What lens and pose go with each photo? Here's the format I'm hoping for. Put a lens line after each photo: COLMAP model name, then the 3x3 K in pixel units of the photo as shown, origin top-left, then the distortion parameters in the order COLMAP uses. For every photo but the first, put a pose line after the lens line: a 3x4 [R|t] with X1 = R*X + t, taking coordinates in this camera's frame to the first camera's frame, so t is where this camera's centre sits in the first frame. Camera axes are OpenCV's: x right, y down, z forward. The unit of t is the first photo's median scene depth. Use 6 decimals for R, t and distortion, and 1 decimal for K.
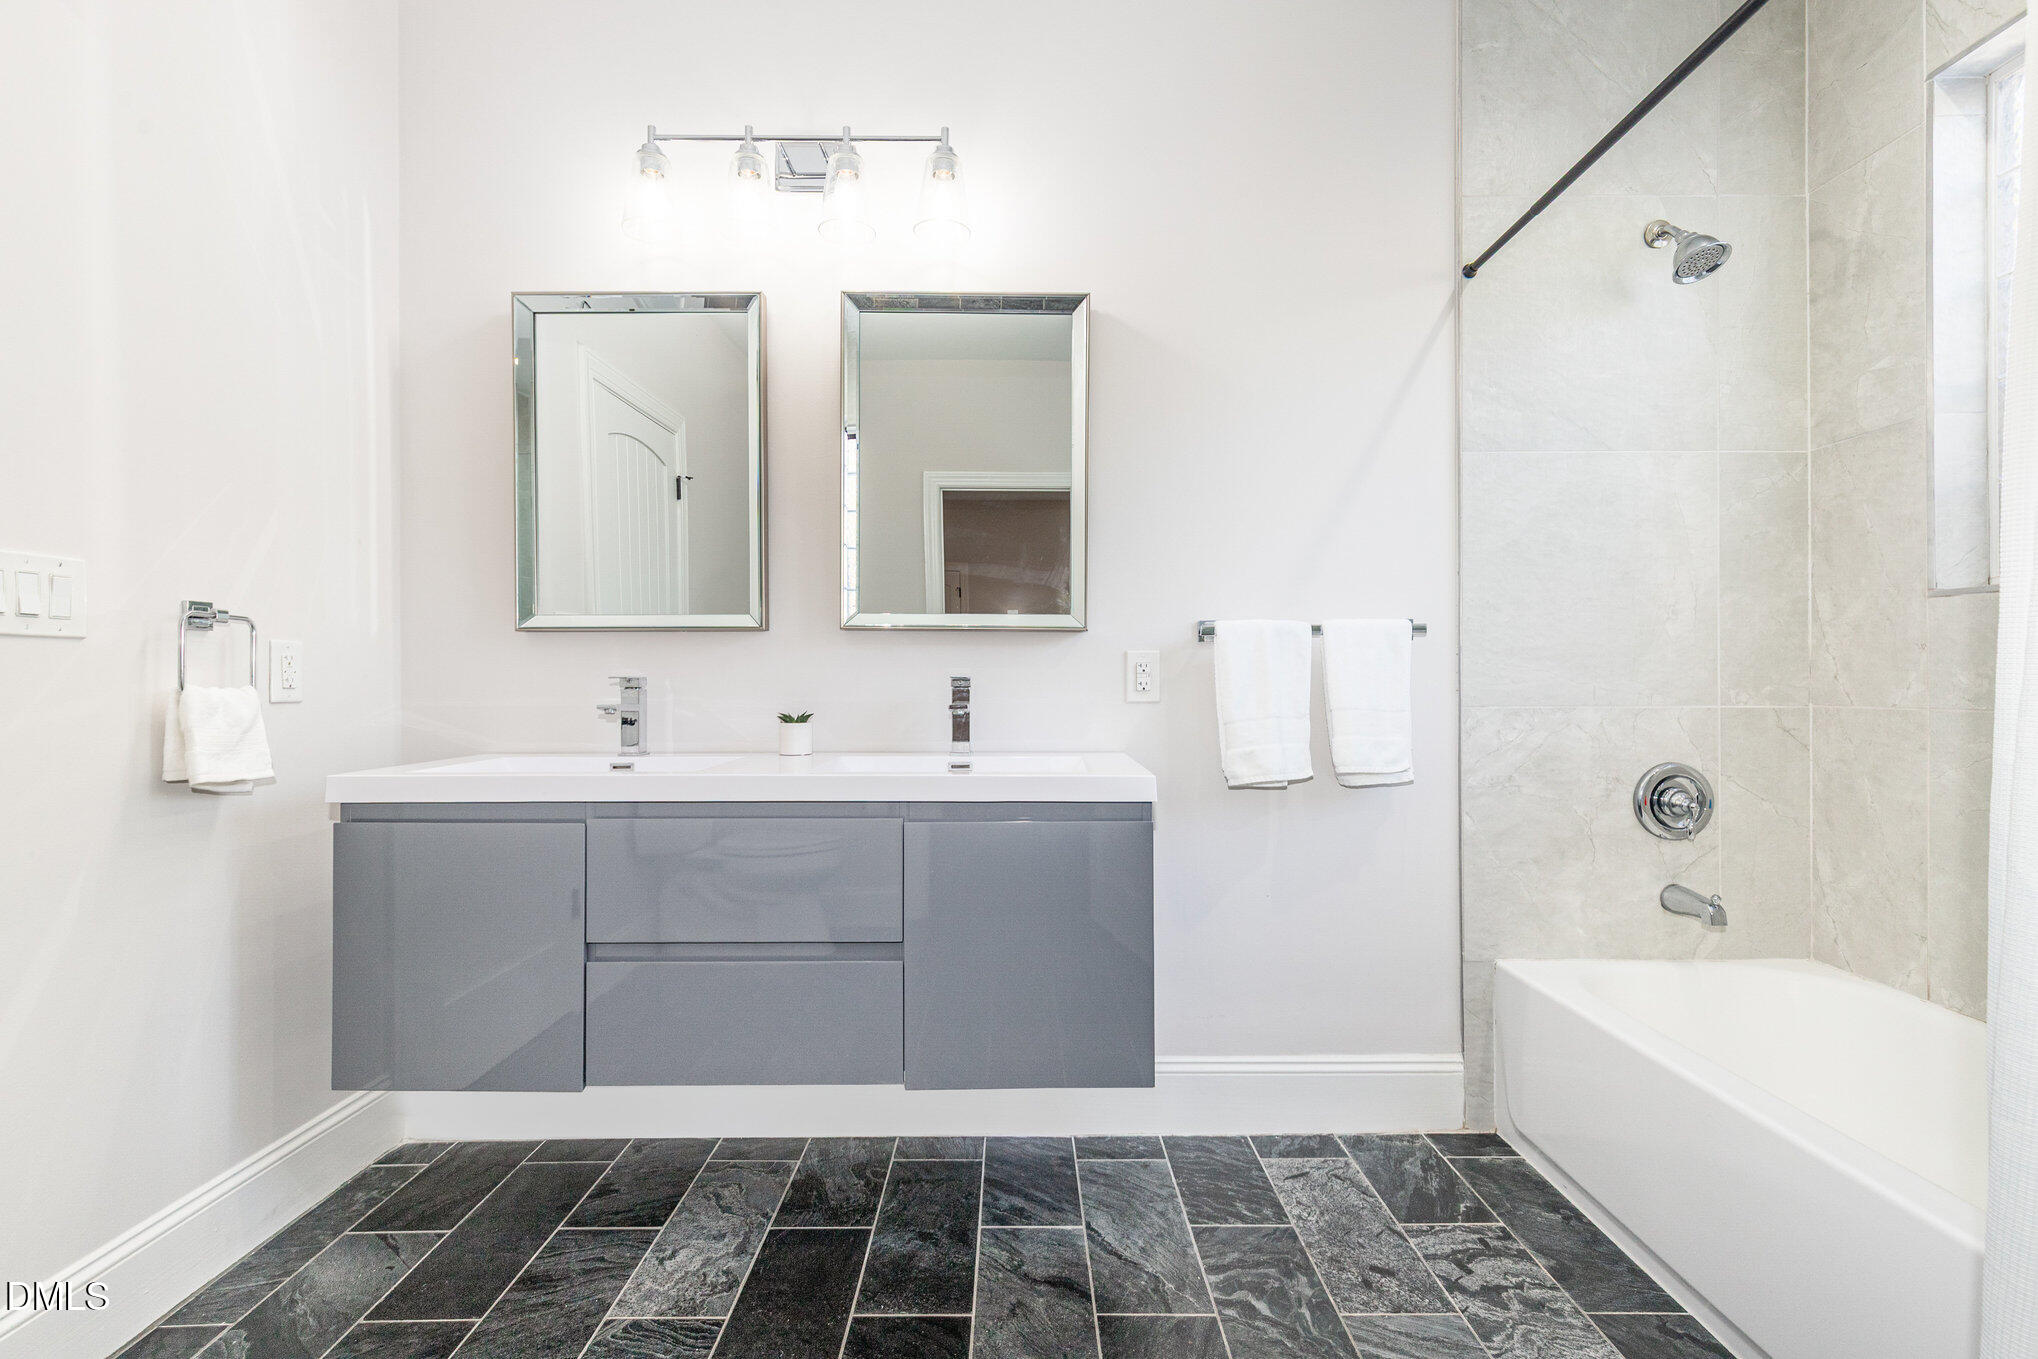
lens RADIAL K [[917.9, 0, 1019.0], [0, 917.9, 679.5], [0, 0, 1]] dist [0.003711, 0.000583]
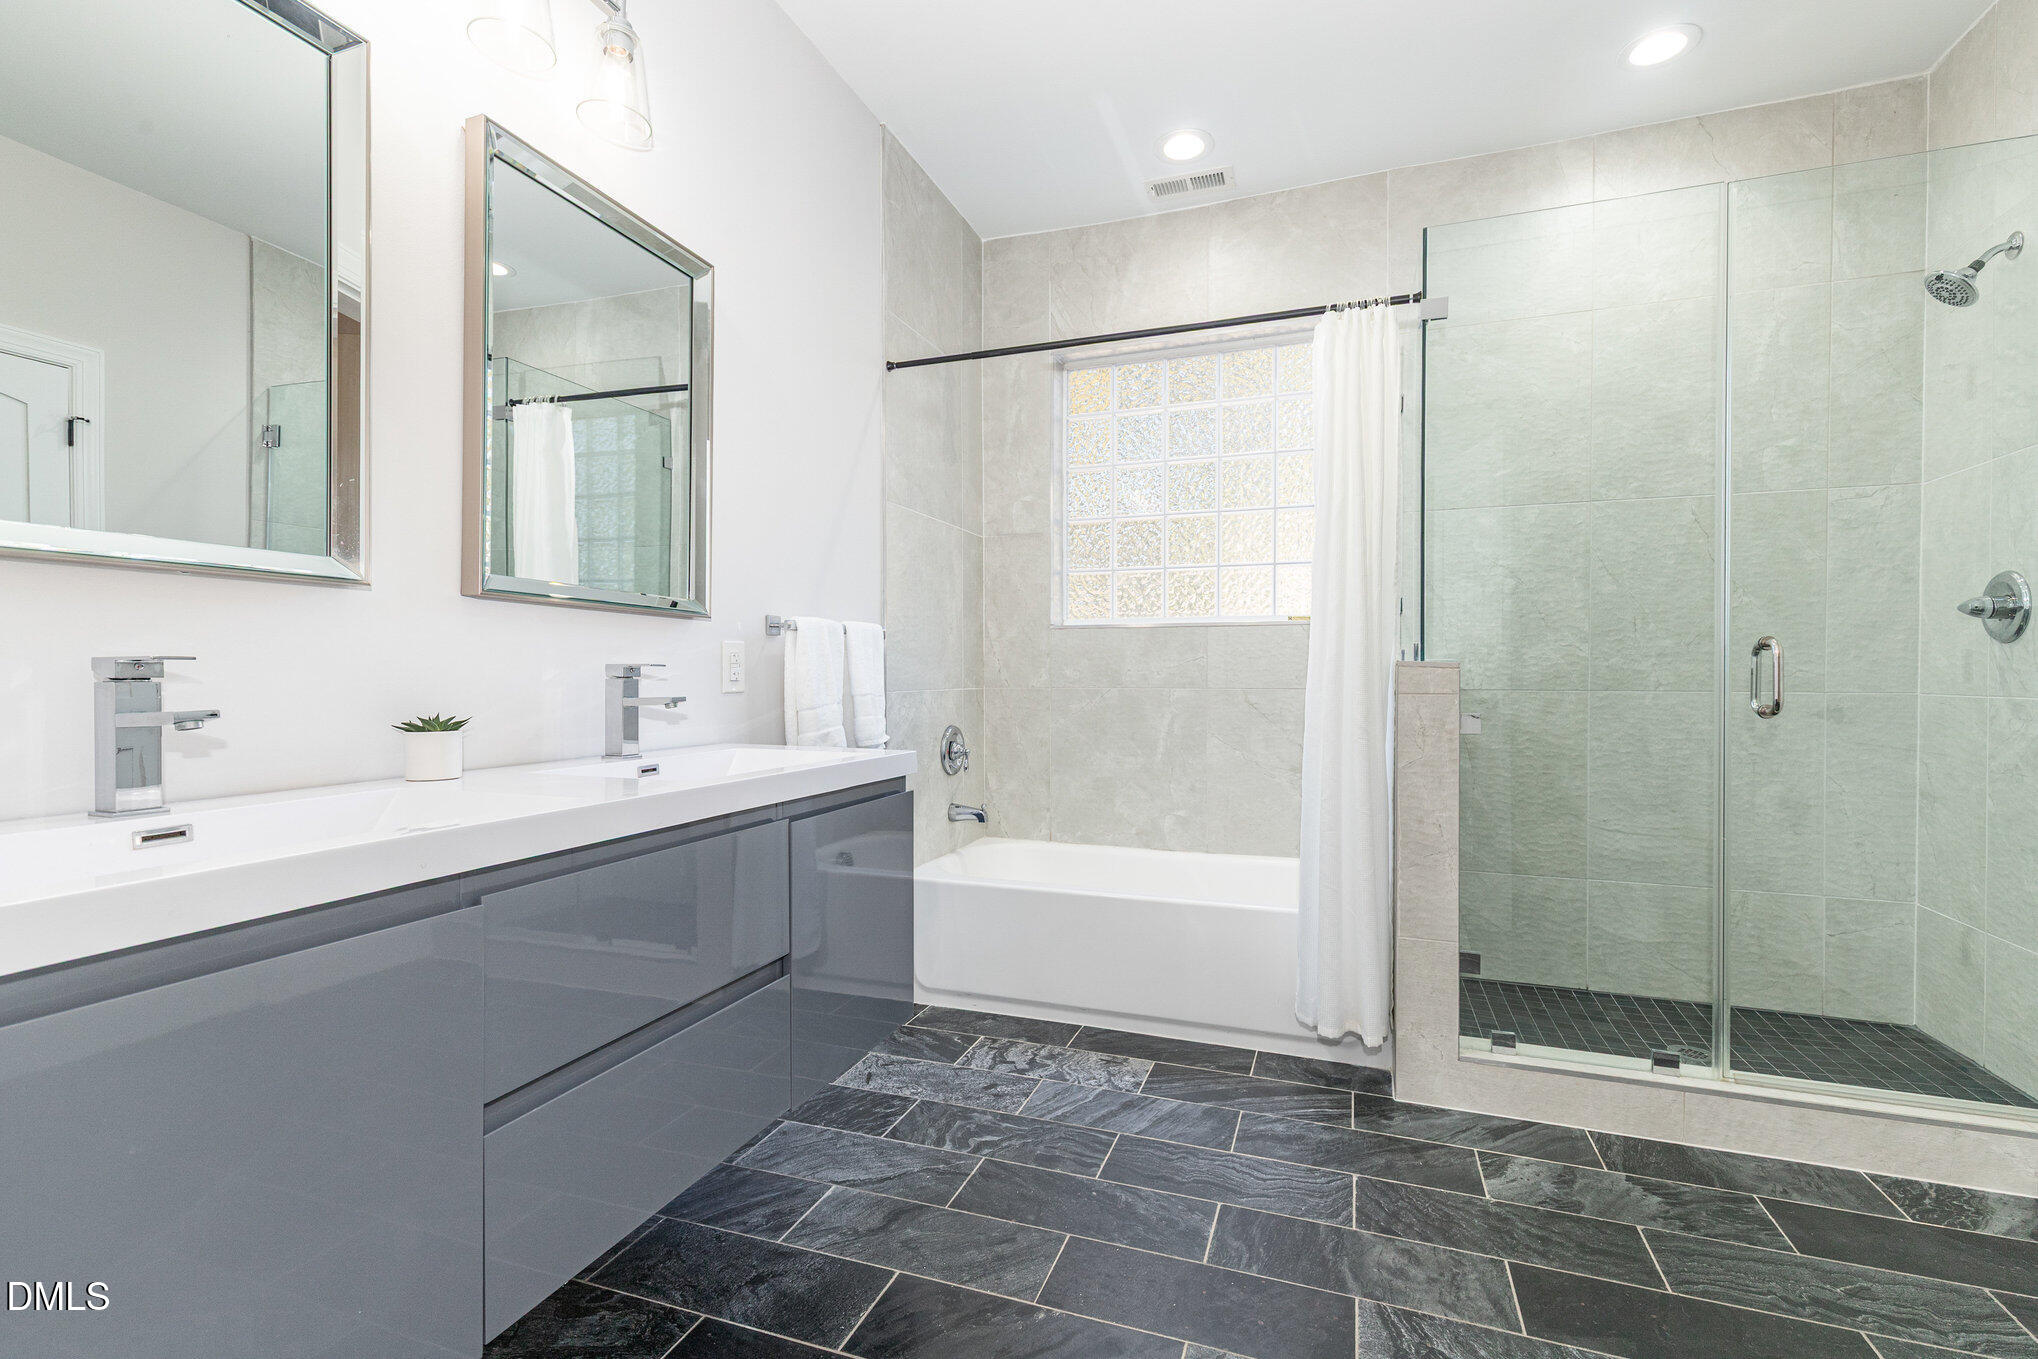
lens RADIAL K [[917.9, 0, 1019.0], [0, 917.9, 679.5], [0, 0, 1]] dist [0.003711, 0.000583]
pose [[0.338248, -0.003307, 0.941051, -0.806072], [-0.004415, 0.999977, 0.005100, 0.004971], [-0.941047, -0.005880, 0.338226, 0.419515]]
